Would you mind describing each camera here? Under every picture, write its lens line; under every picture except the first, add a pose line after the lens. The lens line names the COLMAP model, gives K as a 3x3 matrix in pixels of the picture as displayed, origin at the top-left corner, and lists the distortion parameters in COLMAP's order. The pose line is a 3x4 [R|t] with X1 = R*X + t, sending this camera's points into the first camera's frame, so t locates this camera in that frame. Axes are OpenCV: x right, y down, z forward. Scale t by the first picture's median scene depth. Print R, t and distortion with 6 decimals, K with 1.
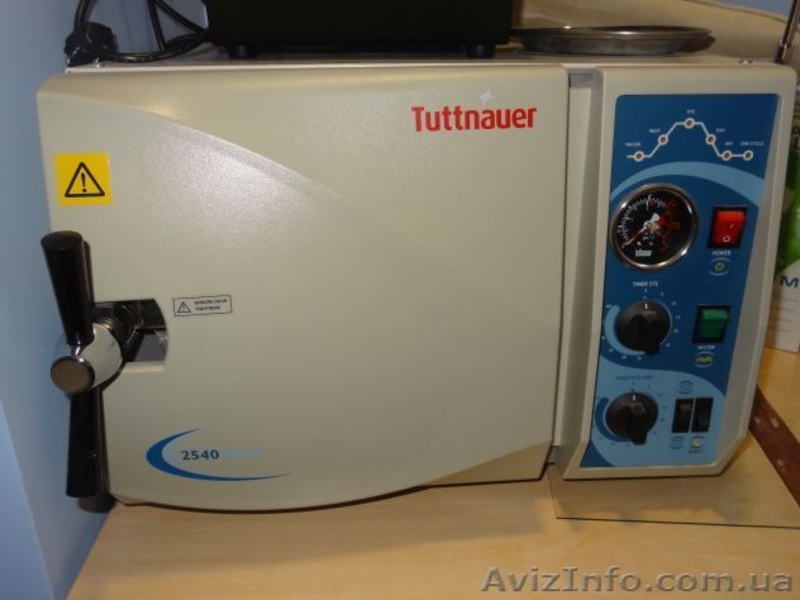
lens RADIAL K [[718.1, 0, 400.2], [0, 718.1, 298.4], [0, 0, 1]] dist [-0.005144, -0.005818]
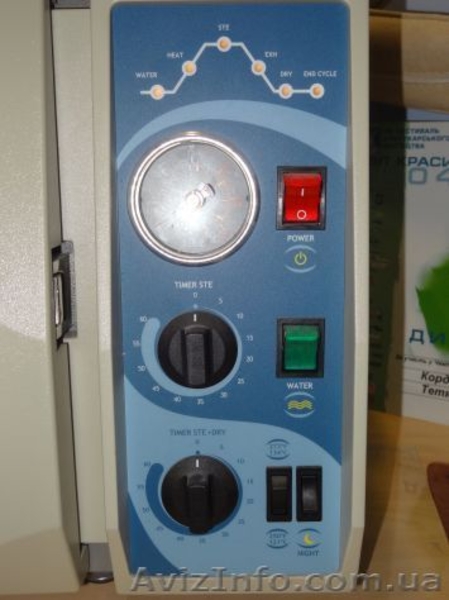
lens RADIAL K [[719.0, 0, 224.7], [0, 719.0, 300.5], [0, 0, 1]] dist [-0.052903, 0.000000]
pose [[0.999162, 0.002672, -0.040843, 0.395379], [-0.010867, 0.979373, -0.201768, 0.130241], [0.039461, 0.202043, 0.978581, 0.334658]]
